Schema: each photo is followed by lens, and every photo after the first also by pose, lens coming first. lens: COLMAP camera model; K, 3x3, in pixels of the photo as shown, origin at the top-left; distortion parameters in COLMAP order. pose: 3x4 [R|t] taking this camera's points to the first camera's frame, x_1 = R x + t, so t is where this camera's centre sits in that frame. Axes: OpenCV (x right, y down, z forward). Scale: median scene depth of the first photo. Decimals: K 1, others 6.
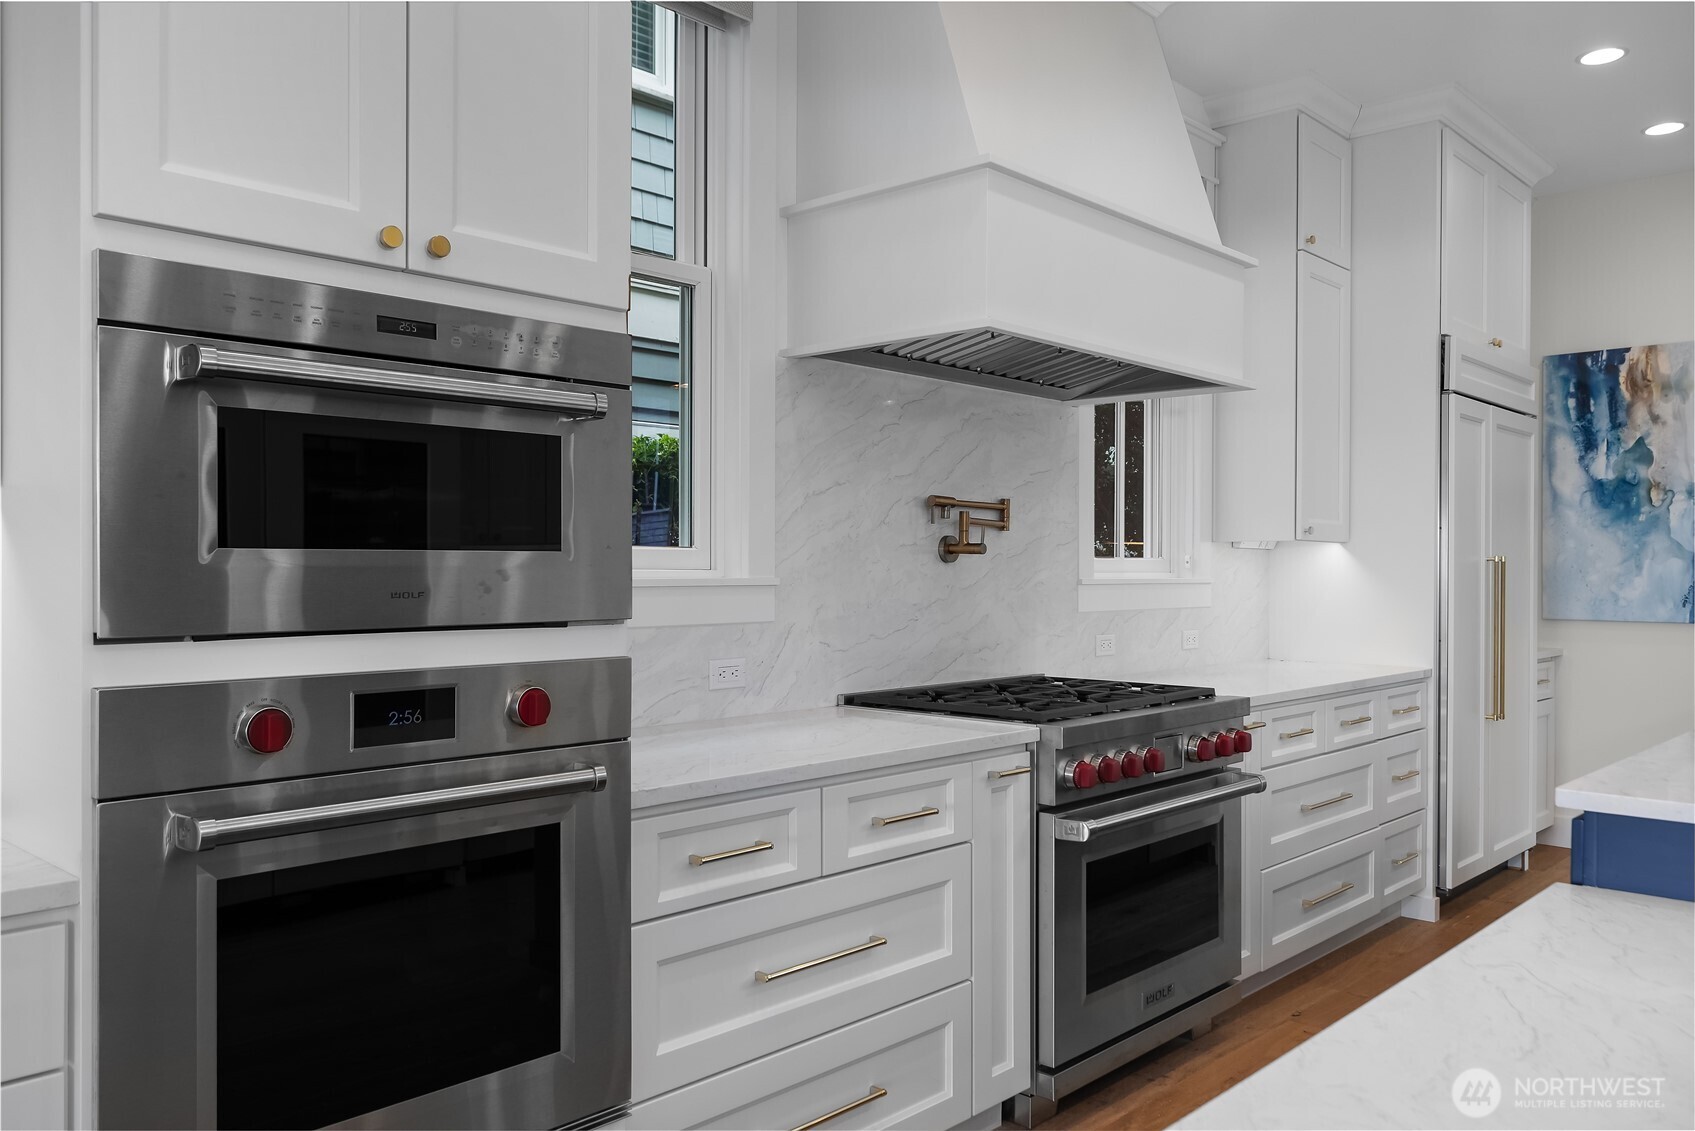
lens RADIAL K [[1261.4, 0, 856.1], [0, 1261.4, 560.8], [0, 0, 1]] dist [0.000048, 0.001811]
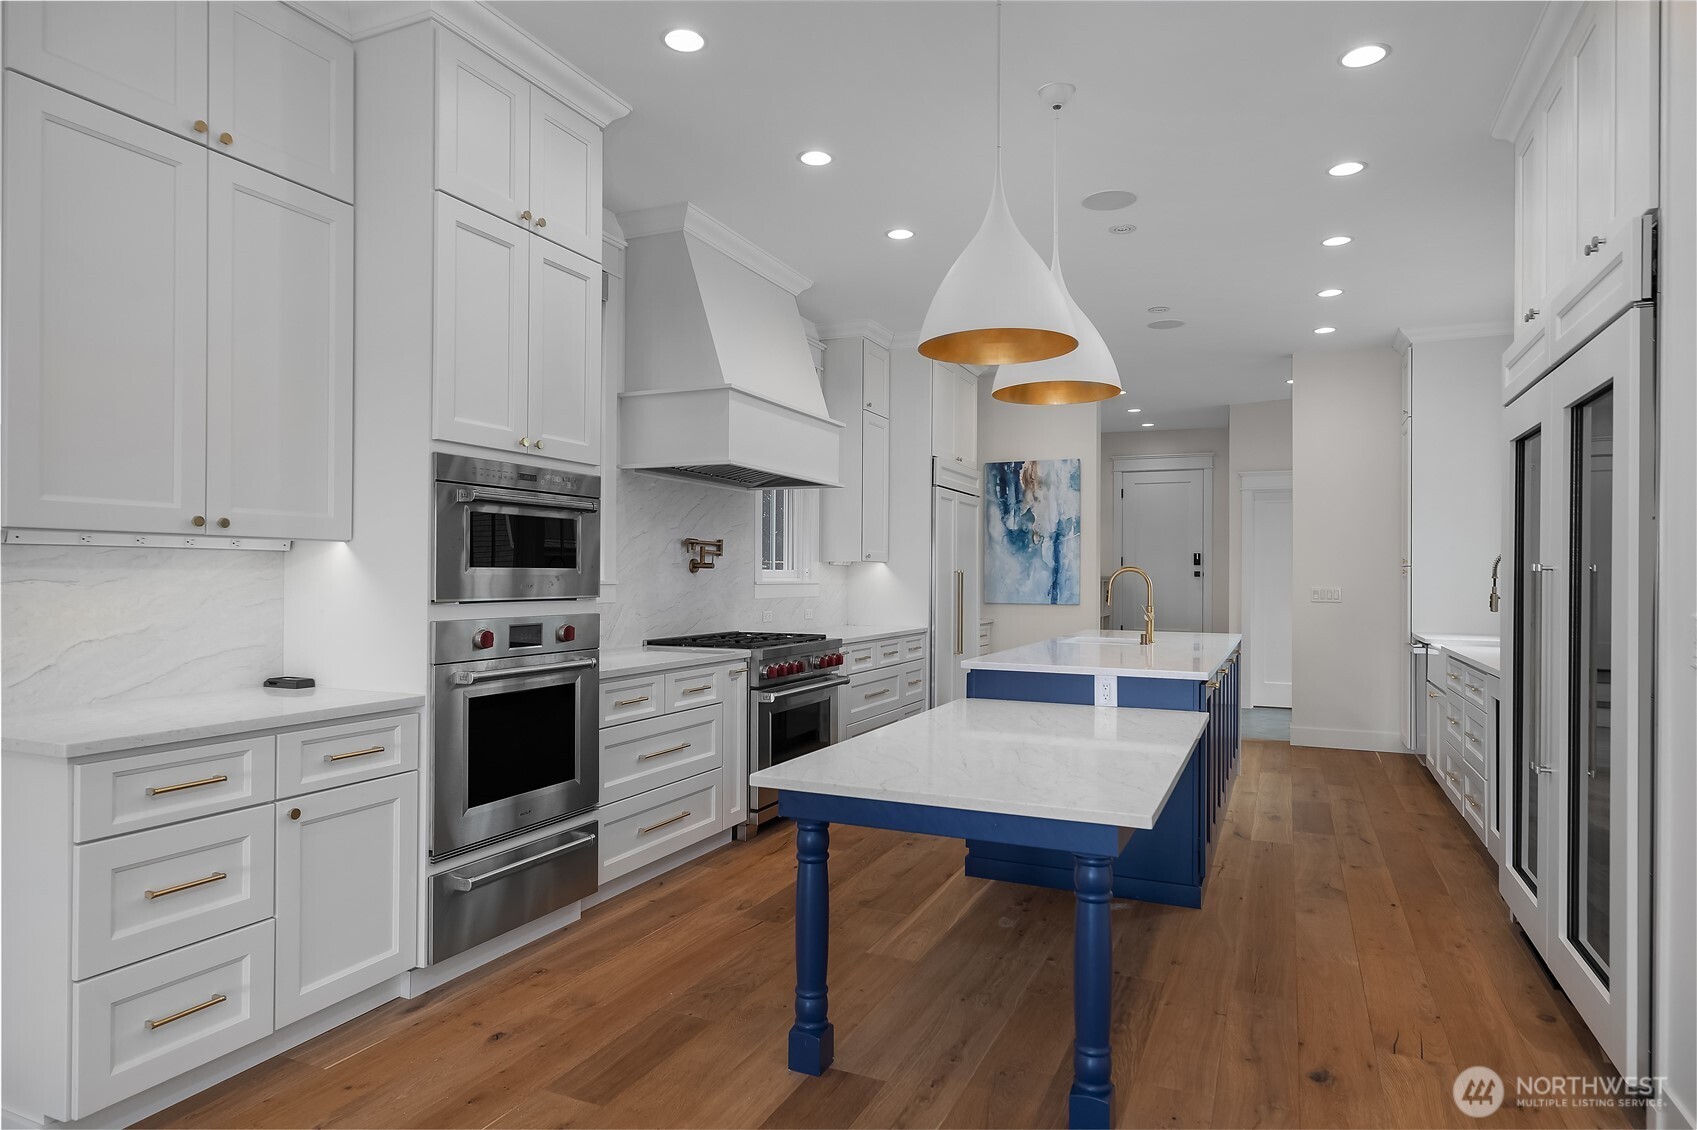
lens RADIAL K [[978.6, 0, 863.2], [0, 978.6, 569.1], [0, 0, 1]] dist [0.016304, 0.000224]
pose [[0.941352, 0.002019, 0.337421, -0.231977], [-0.001381, 0.999997, -0.002131, -0.001888], [-0.337424, 0.001540, 0.941351, -0.613461]]
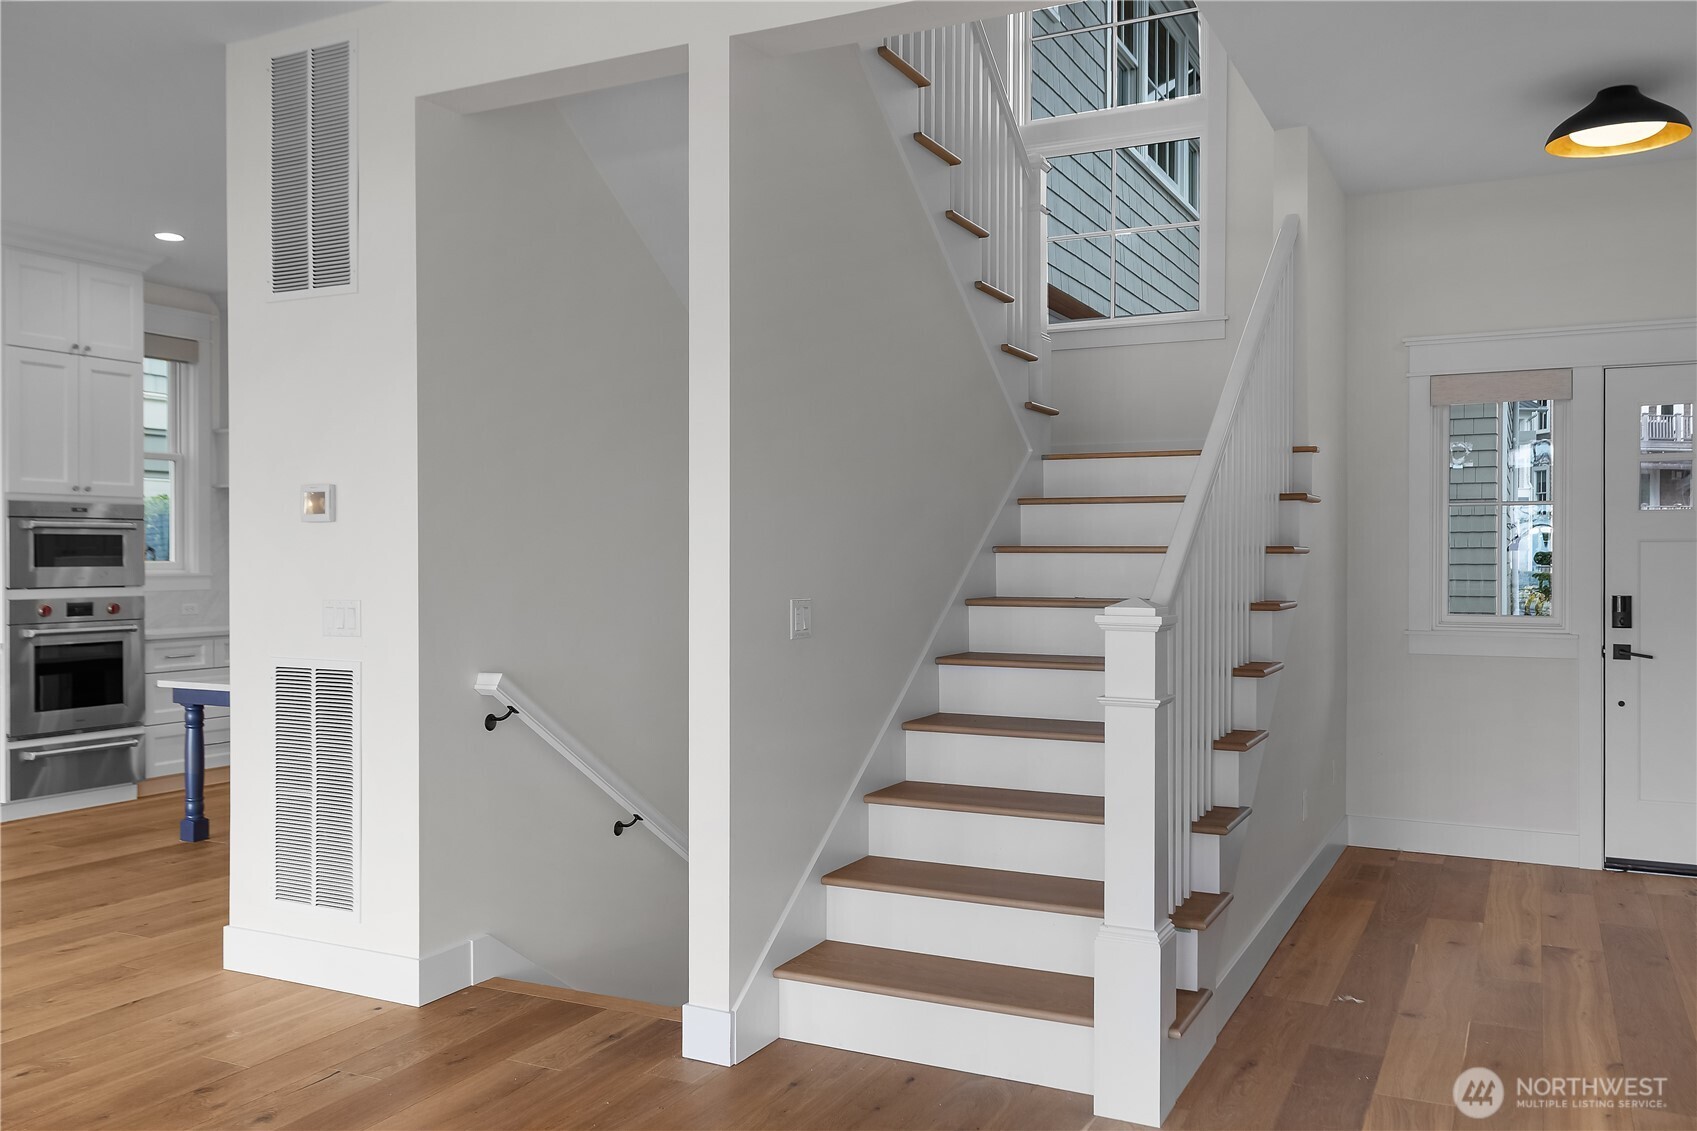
lens RADIAL K [[1370.2, 0, 850.9], [0, 1370.2, 569.9], [0, 0, 1]] dist [0.039787, -0.000828]
pose [[0.956785, -0.004984, 0.290752, 0.411397], [0.000571, 0.999883, 0.015260, -0.038769], [-0.290795, -0.014435, 0.956677, -2.302256]]
